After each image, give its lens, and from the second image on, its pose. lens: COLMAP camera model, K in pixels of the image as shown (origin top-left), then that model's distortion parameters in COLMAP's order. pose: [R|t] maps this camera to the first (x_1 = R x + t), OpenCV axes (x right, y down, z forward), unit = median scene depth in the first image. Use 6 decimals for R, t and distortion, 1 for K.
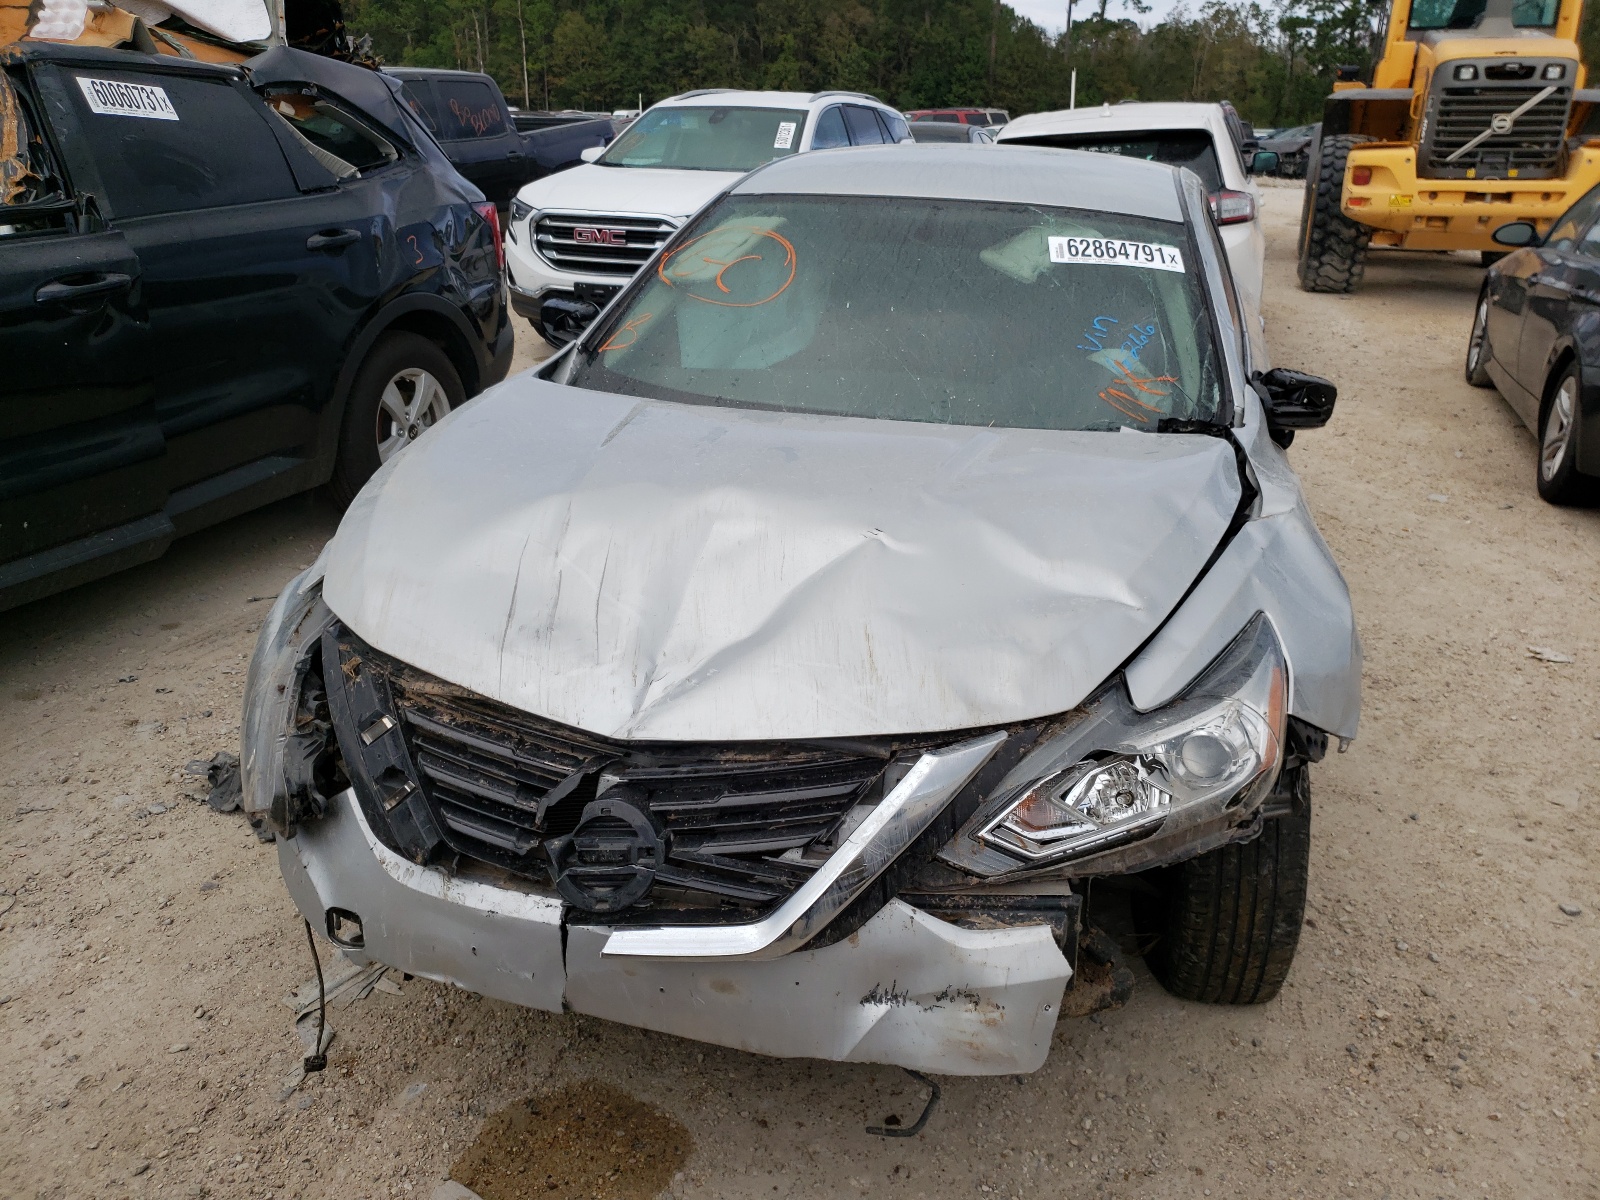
lens RADIAL K [[1210.4, 0, 802.1], [0, 1210.4, 600.0], [0, 0, 1]] dist [-0.004307, 0.011432]
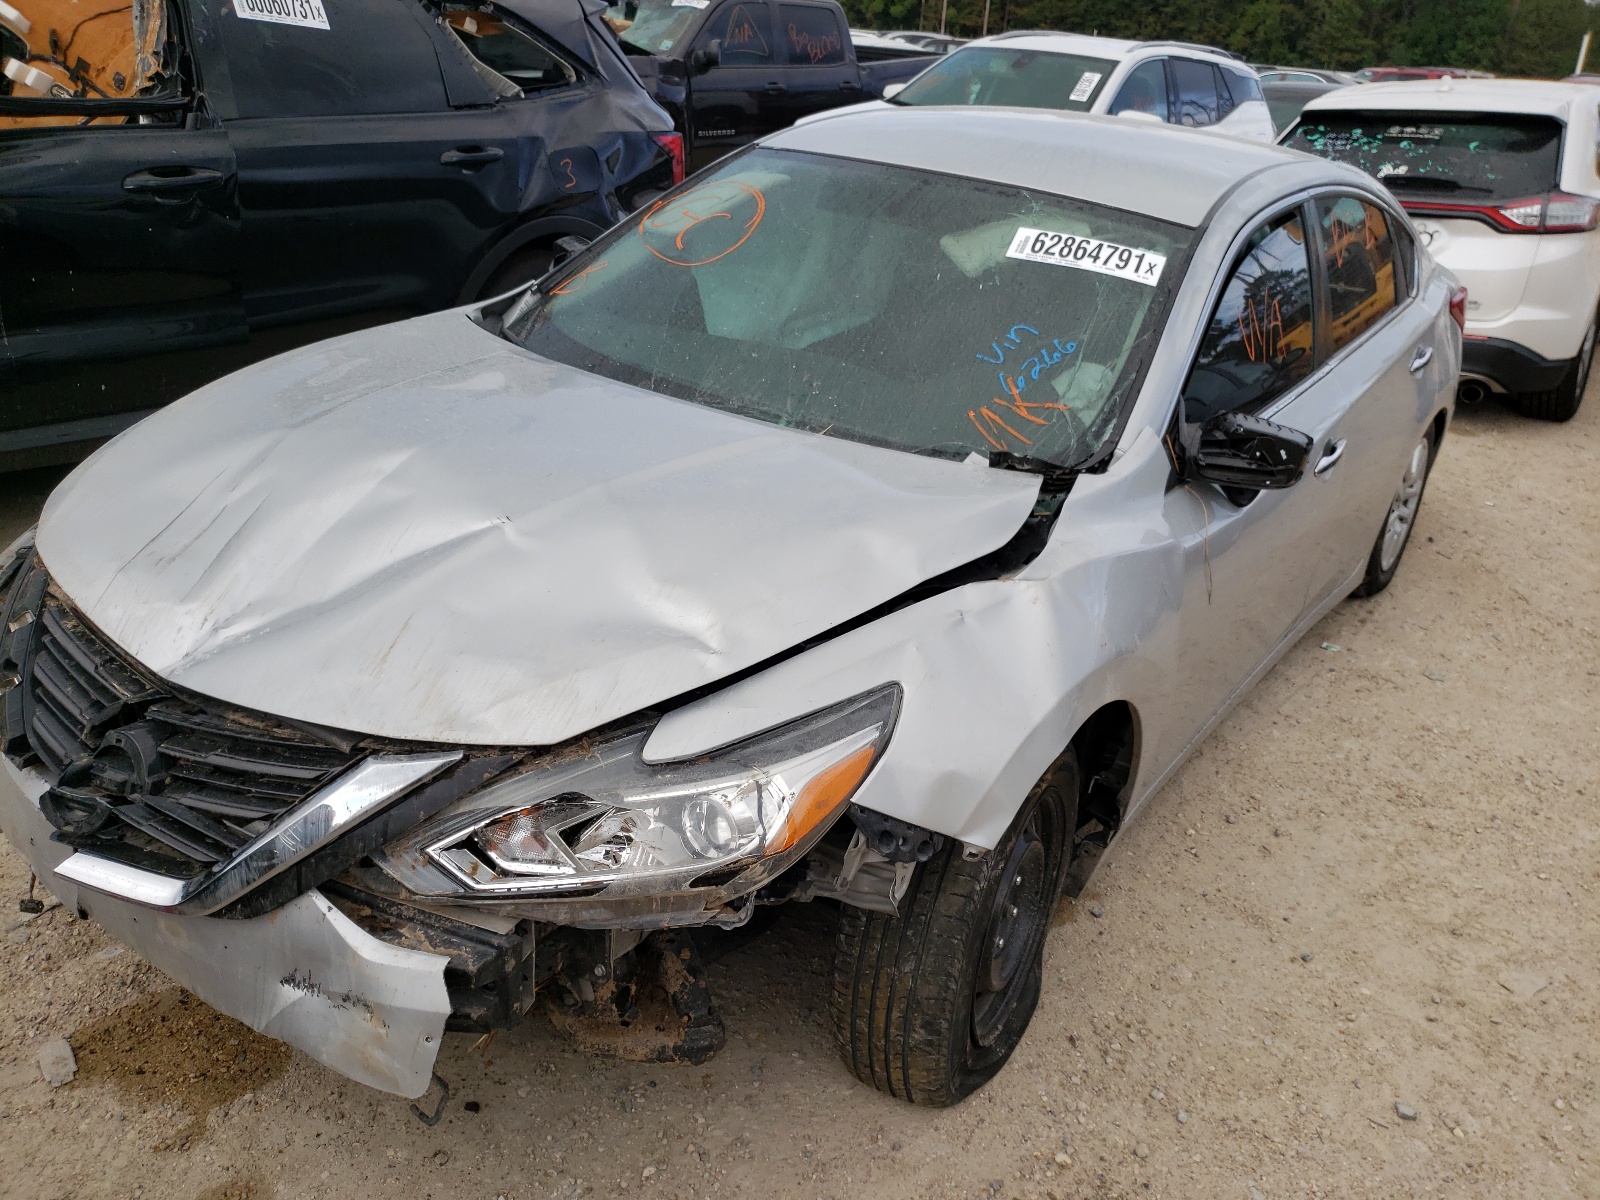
lens RADIAL K [[1210.4, 0, 782.9], [0, 1210.4, 639.6], [0, 0, 1]] dist [-0.004307, 0.011432]
pose [[0.946177, 0.194770, -0.258485, 0.334436], [-0.175350, 0.979775, 0.096400, -0.059645], [0.272033, -0.045886, 0.961193, 0.085112]]
